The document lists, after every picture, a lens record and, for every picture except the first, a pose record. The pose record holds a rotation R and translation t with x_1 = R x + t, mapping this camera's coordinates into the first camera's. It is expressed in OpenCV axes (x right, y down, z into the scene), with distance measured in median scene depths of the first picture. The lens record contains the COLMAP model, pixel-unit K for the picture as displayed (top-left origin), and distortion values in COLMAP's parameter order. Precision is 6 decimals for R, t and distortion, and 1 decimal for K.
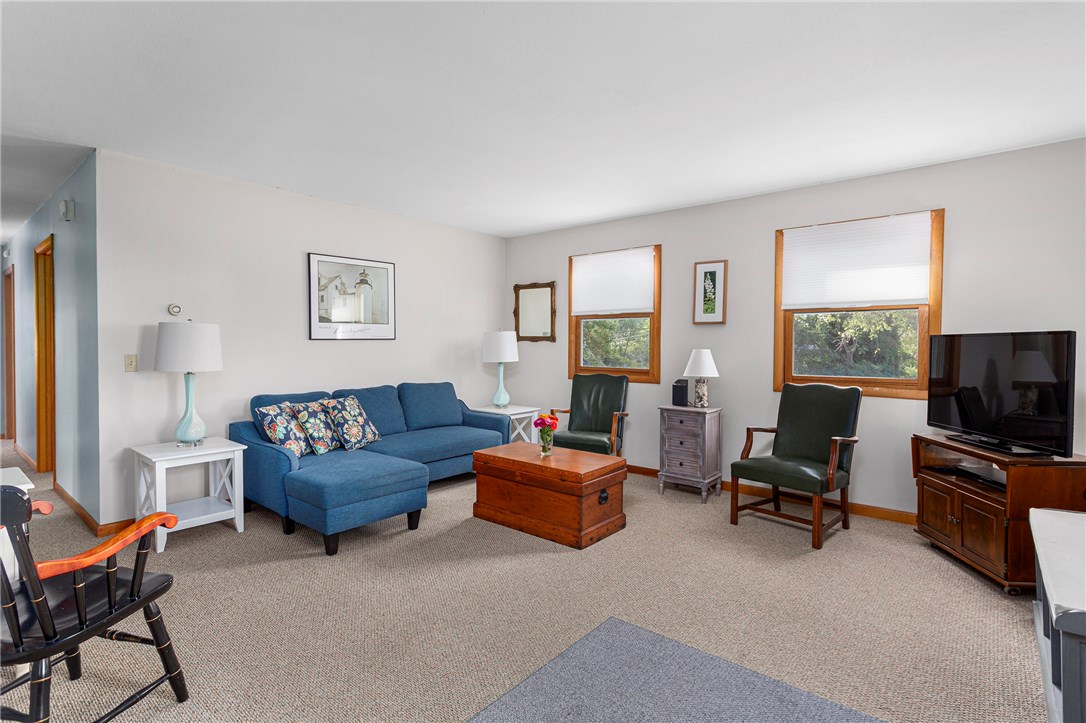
lens RADIAL K [[527.1, 0, 538.3], [0, 527.1, 356.6], [0, 0, 1]] dist [-0.000602, 0.002914]
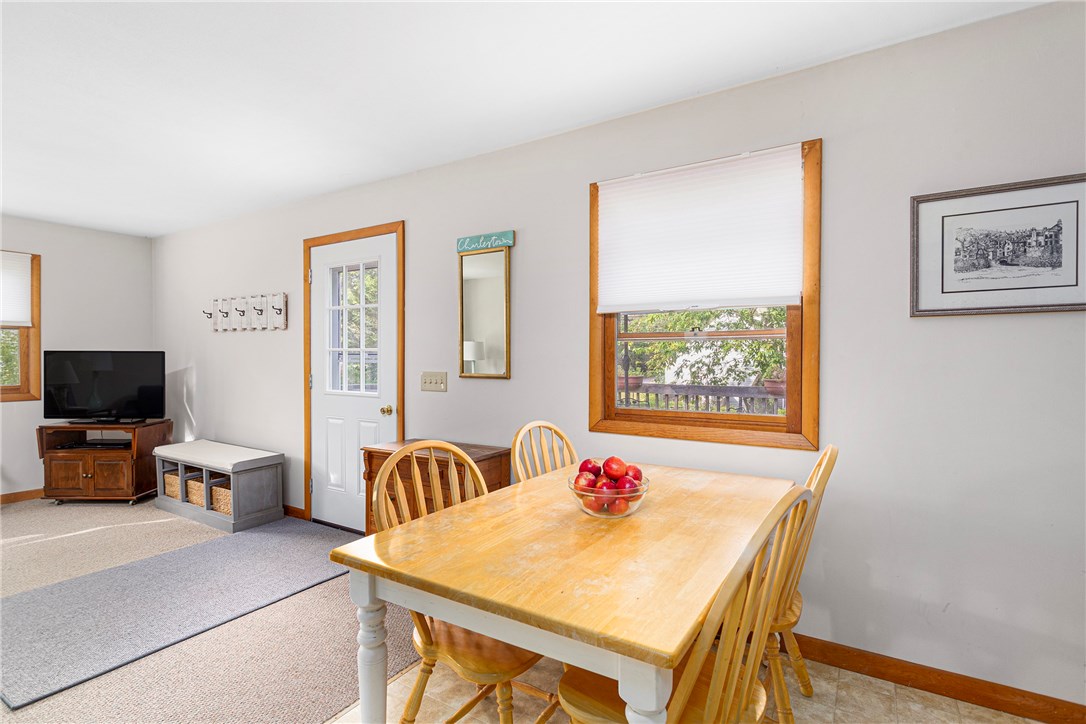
lens RADIAL K [[527.1, 0, 536.5], [0, 527.1, 364.4], [0, 0, 1]] dist [-0.000602, 0.002914]
pose [[-0.130777, -0.023993, 0.991122, -0.585451], [0.016785, 0.999510, 0.026411, -0.015784], [-0.991270, 0.020090, -0.130310, -0.049317]]
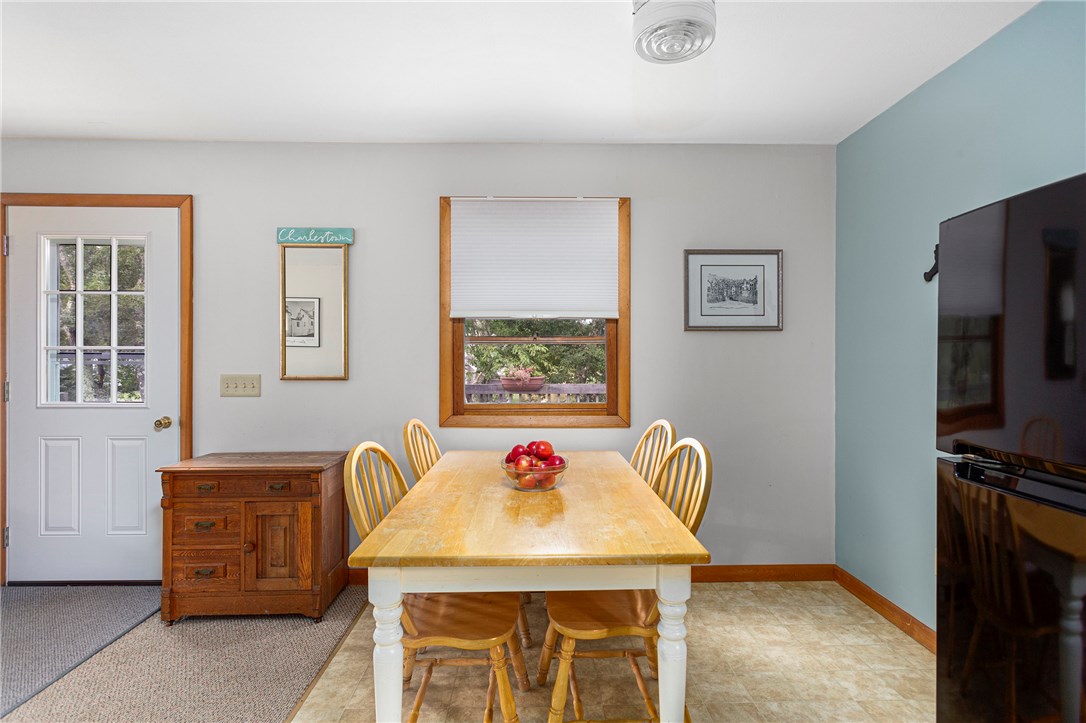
lens RADIAL K [[527.1, 0, 531.5], [0, 527.1, 359.7], [0, 0, 1]] dist [-0.000602, 0.002914]
pose [[-0.652691, -0.012073, 0.757528, -0.556234], [0.006653, 0.999743, 0.021666, -0.018338], [-0.757595, 0.019181, -0.652443, 0.158187]]
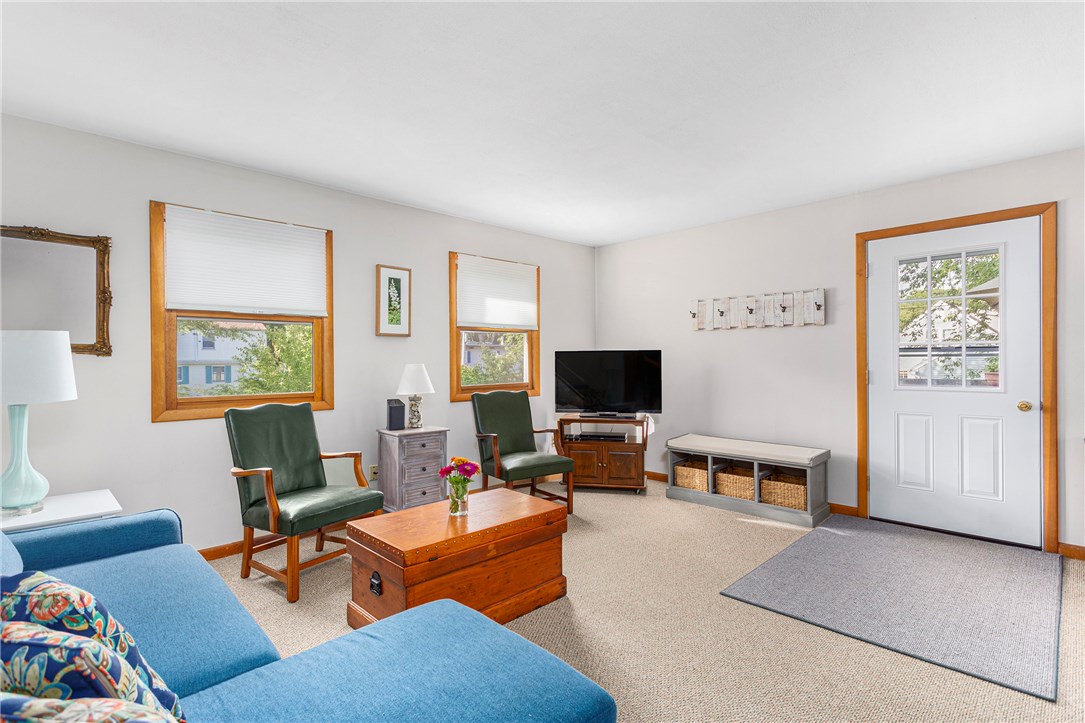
lens RADIAL K [[526.6, 0, 537.4], [0, 526.6, 363.2], [0, 0, 1]] dist [-0.000602, 0.002914]
pose [[0.104294, -0.012722, 0.994465, -0.580447], [0.029724, 0.999511, 0.009669, -0.017680], [-0.994102, 0.028551, 0.104622, 0.701787]]
